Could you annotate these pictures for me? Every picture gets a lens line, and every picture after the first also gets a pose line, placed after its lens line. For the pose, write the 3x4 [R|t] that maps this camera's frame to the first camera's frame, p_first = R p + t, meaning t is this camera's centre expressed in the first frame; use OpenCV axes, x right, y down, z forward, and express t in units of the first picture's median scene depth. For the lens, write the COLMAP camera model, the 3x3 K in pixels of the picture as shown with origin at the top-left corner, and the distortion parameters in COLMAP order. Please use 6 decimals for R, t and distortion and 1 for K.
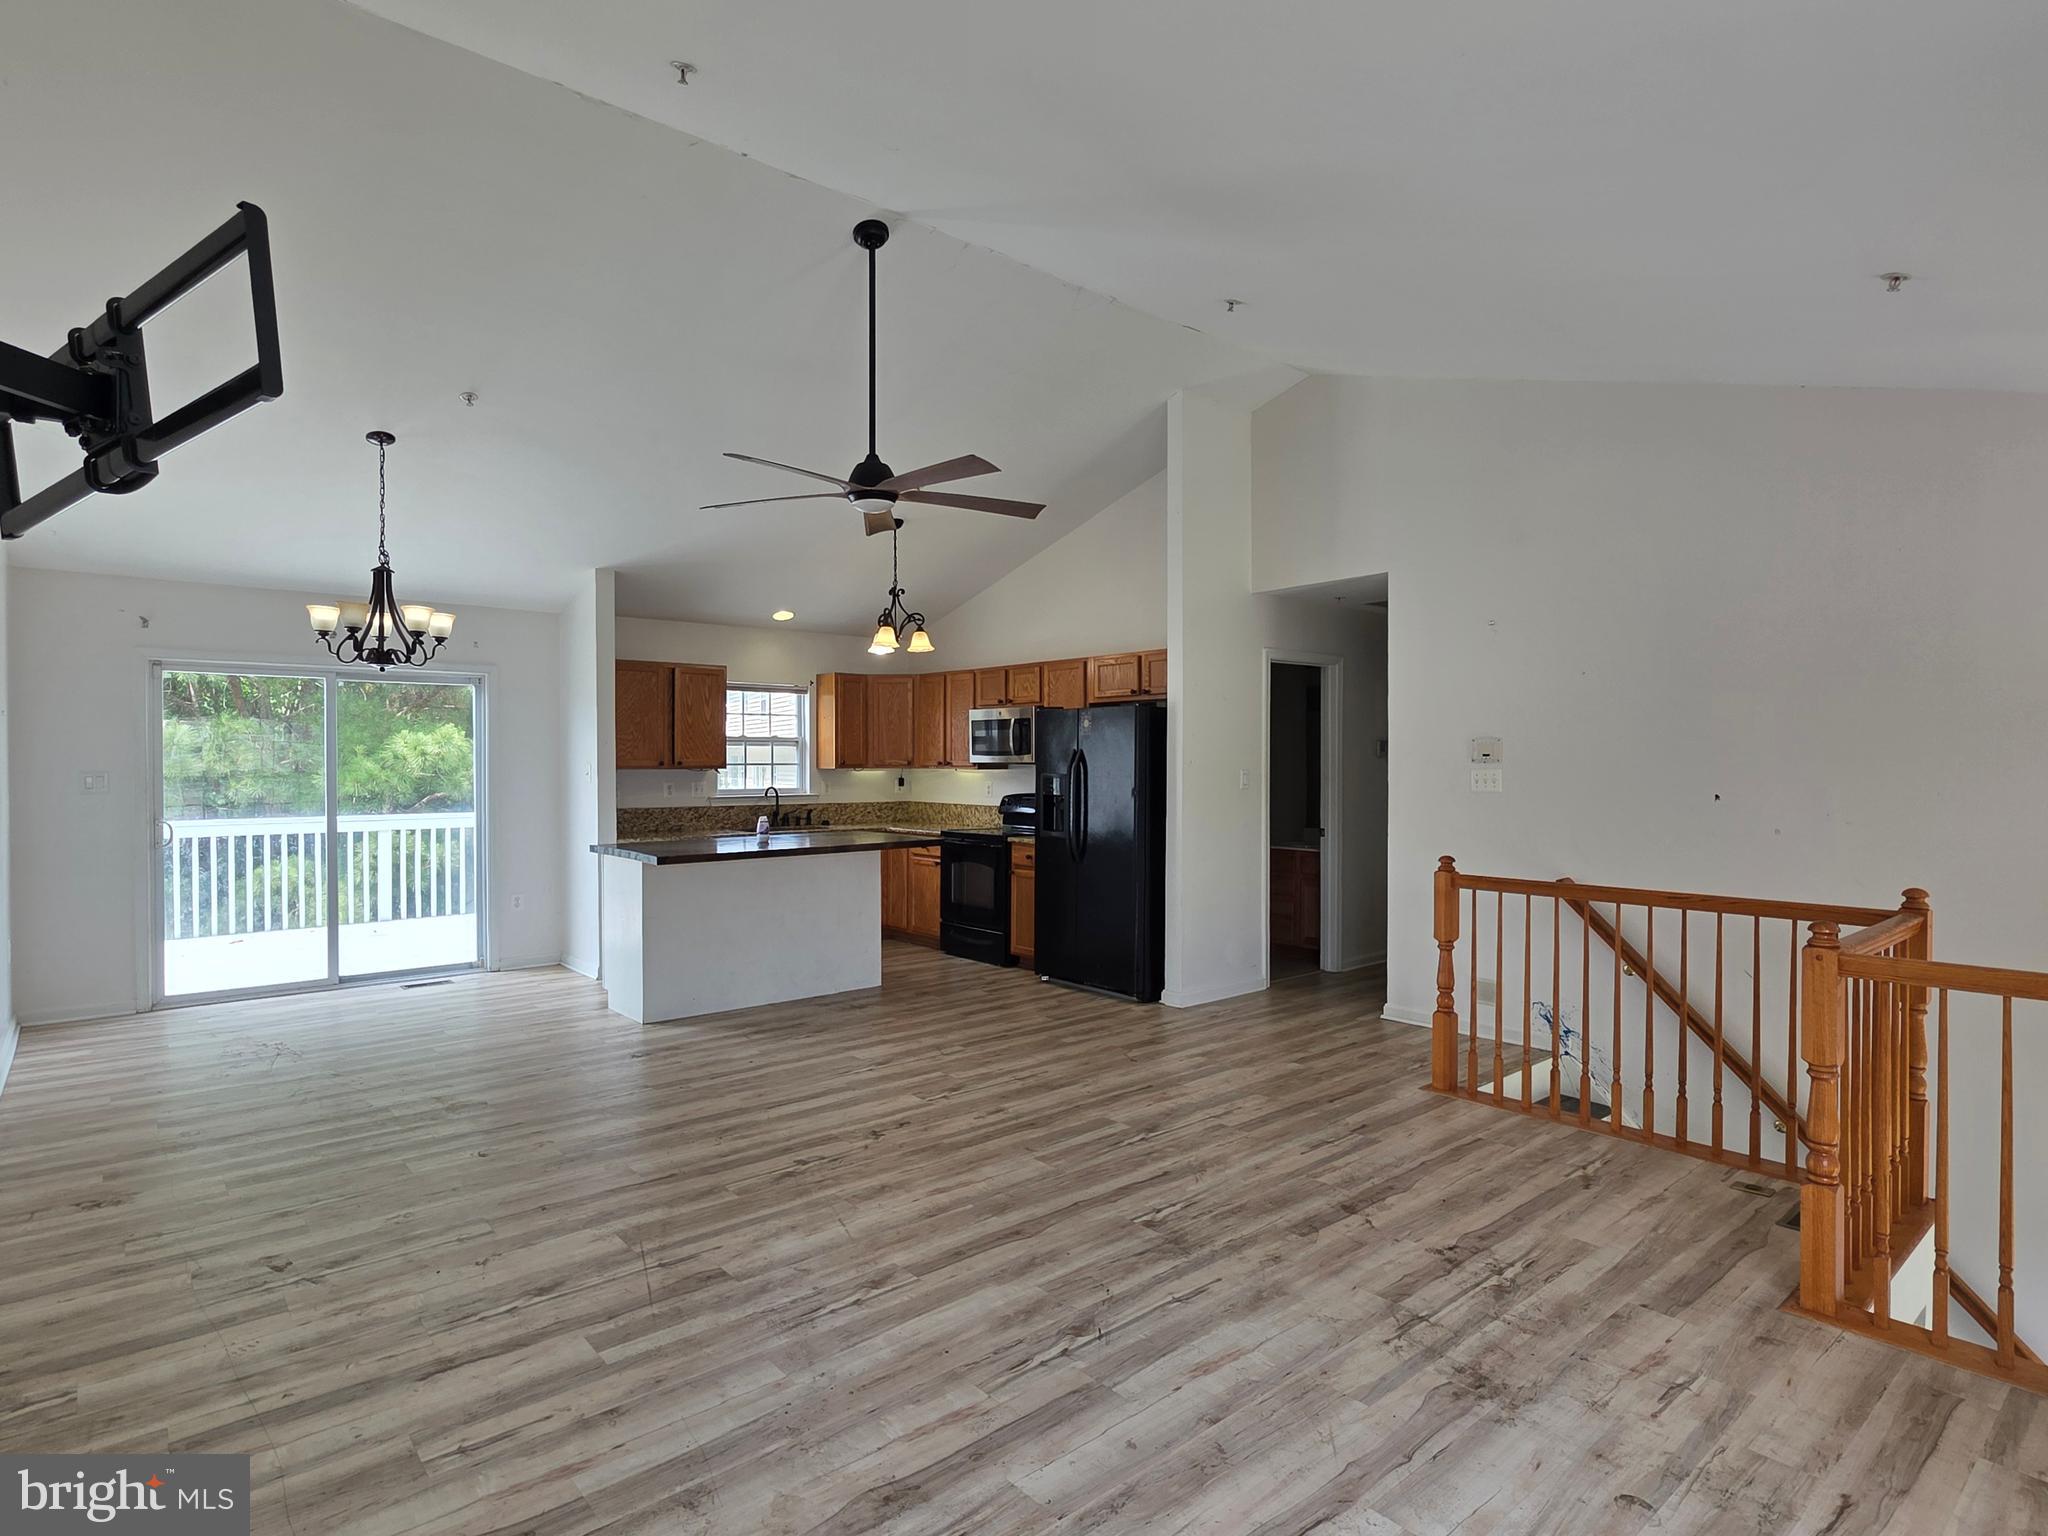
lens RADIAL K [[1083.5, 0, 1028.5], [0, 1083.5, 770.5], [0, 0, 1]] dist [0.000602, -0.001825]
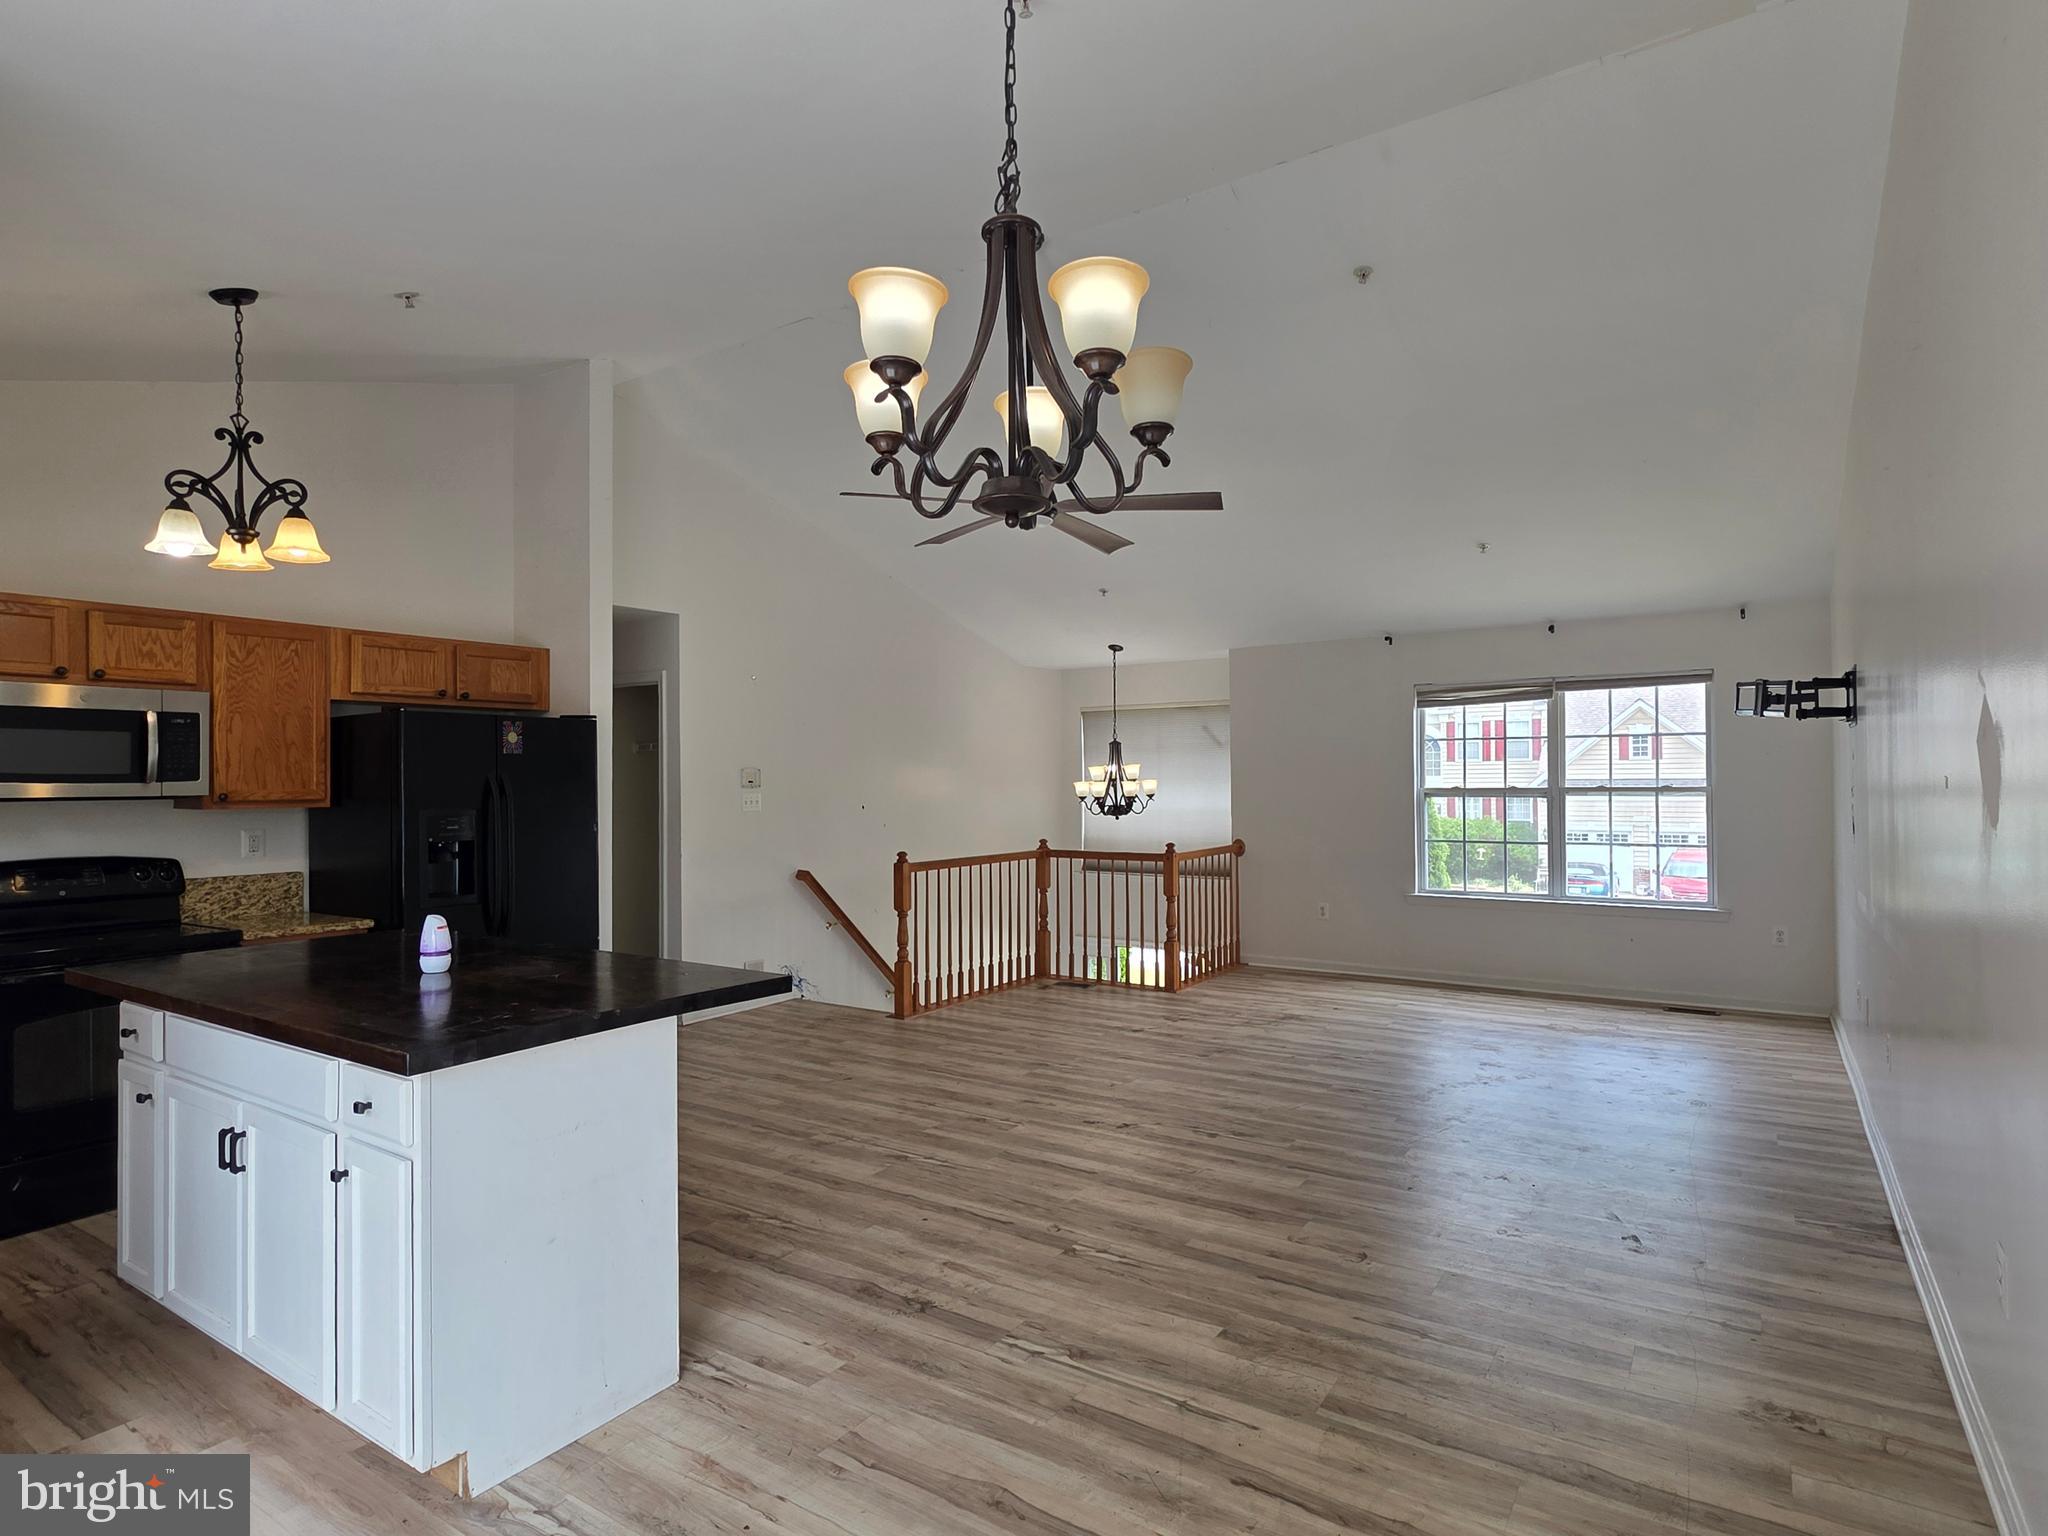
lens RADIAL K [[1083.5, 0, 1028.5], [0, 1083.5, 770.5], [0, 0, 1]] dist [0.000602, -0.001825]
pose [[-0.268991, 0.011800, 0.963070, -0.828135], [0.017724, 0.999816, -0.007300, -0.011573], [-0.962980, 0.015105, -0.269151, 0.977695]]
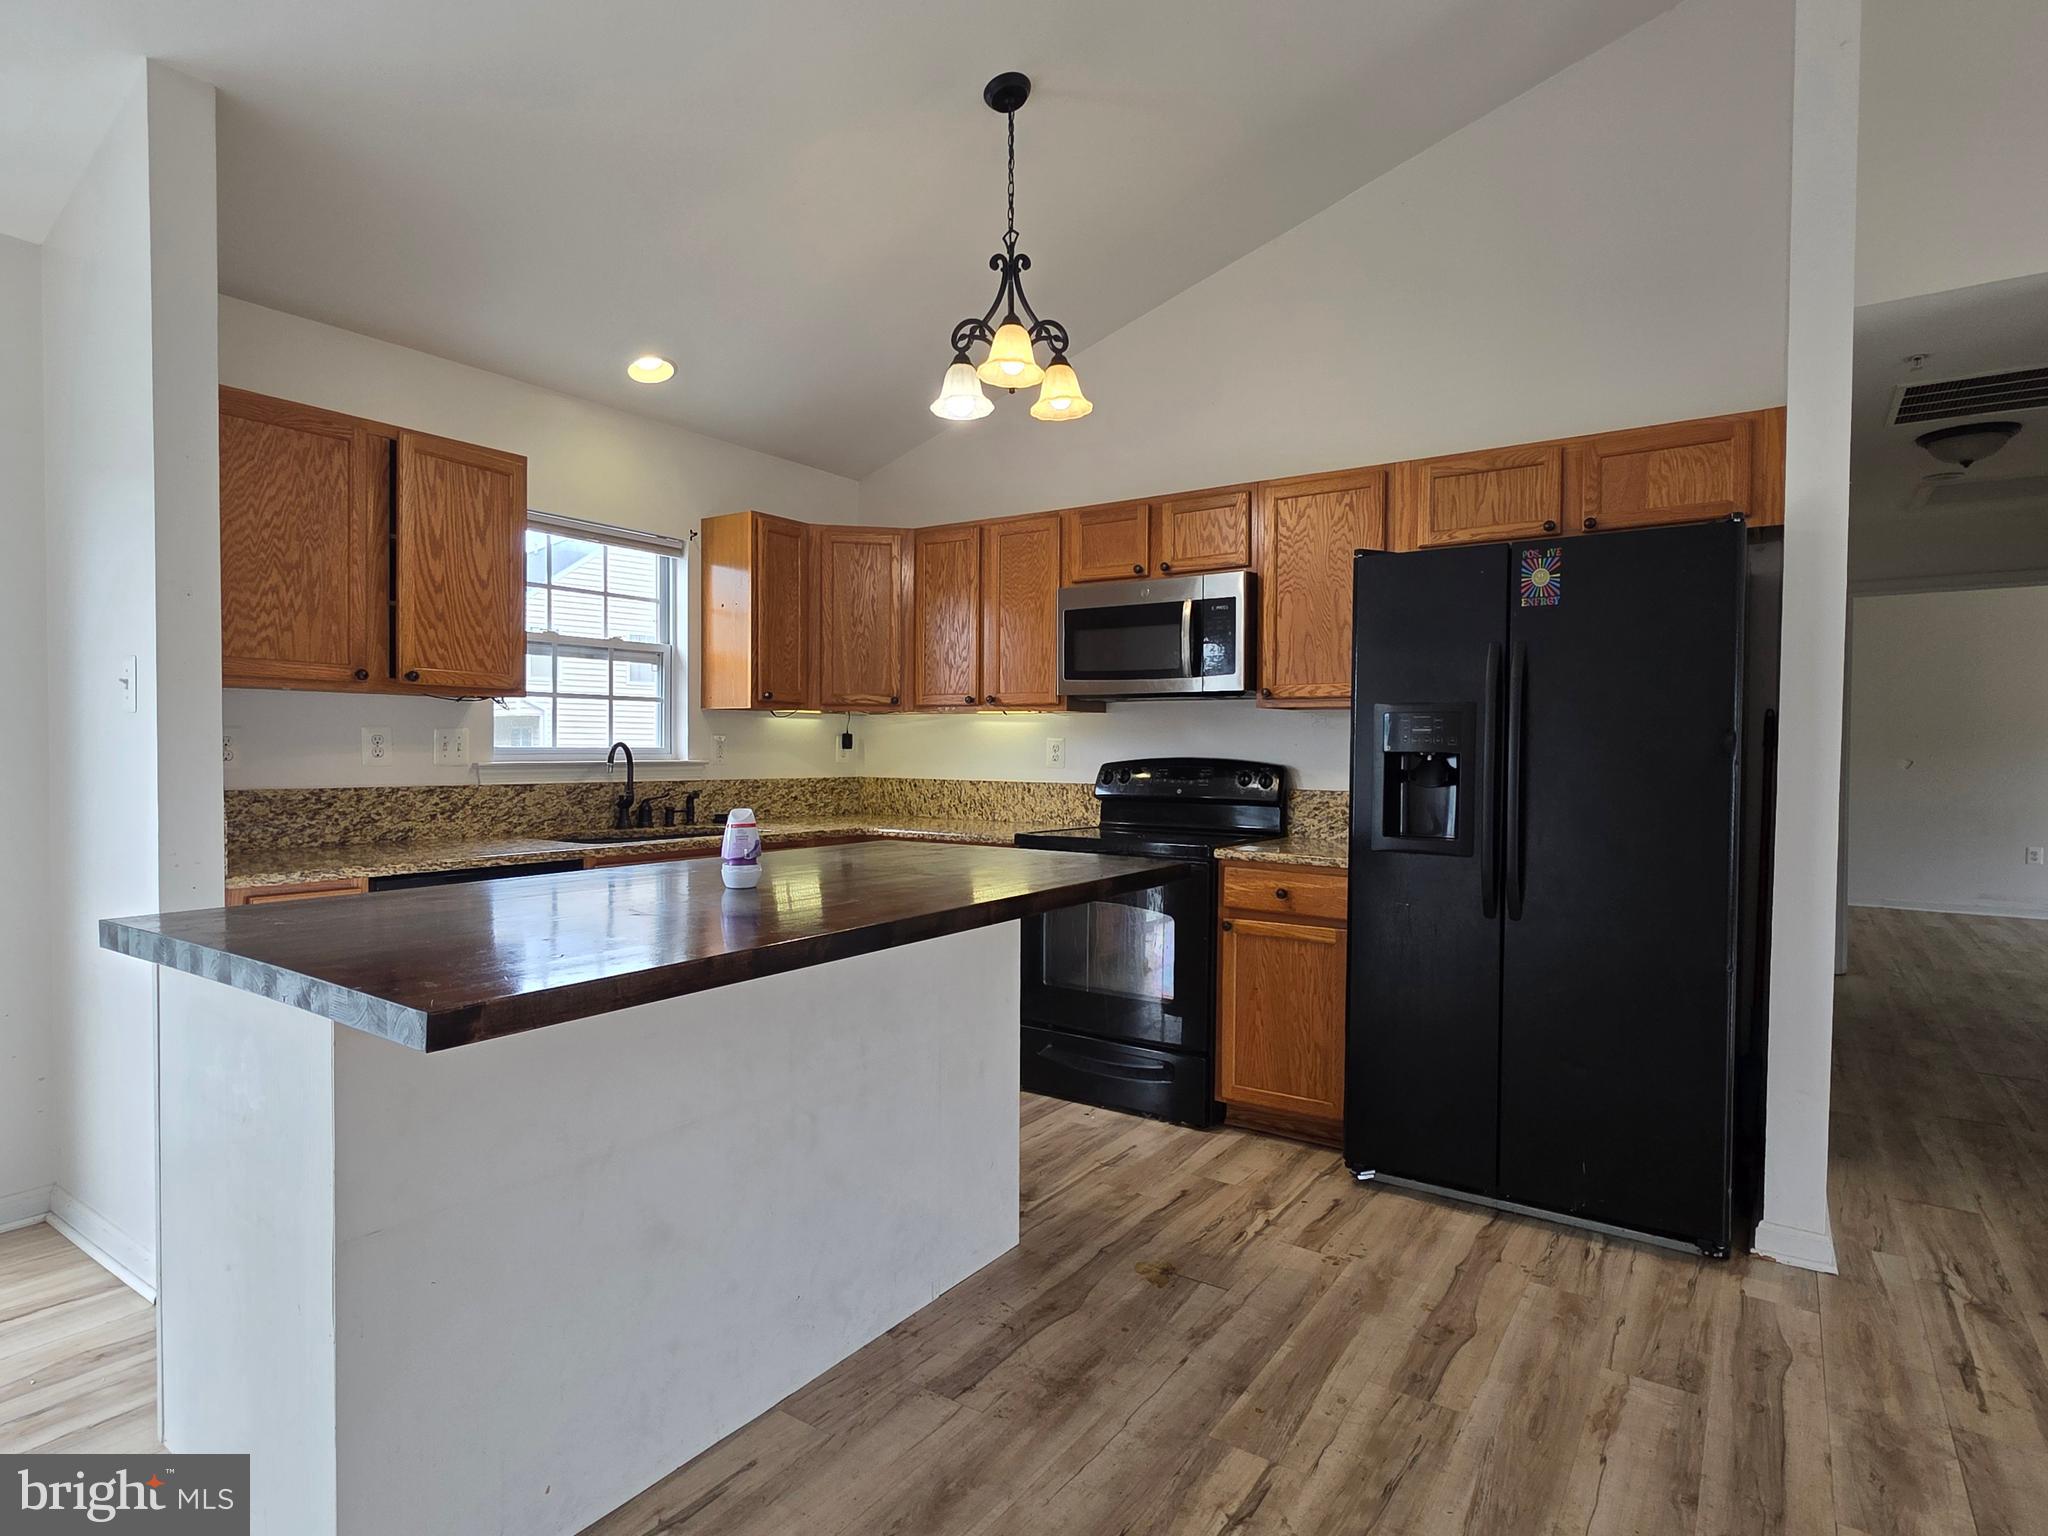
lens RADIAL K [[1083.5, 0, 1028.5], [0, 1083.5, 770.5], [0, 0, 1]] dist [0.000602, -0.001825]
pose [[0.965900, 0.001050, 0.258912, -0.273129], [-0.004713, 0.999897, 0.013527, 0.028237], [-0.258871, -0.014286, 0.965806, 0.736085]]
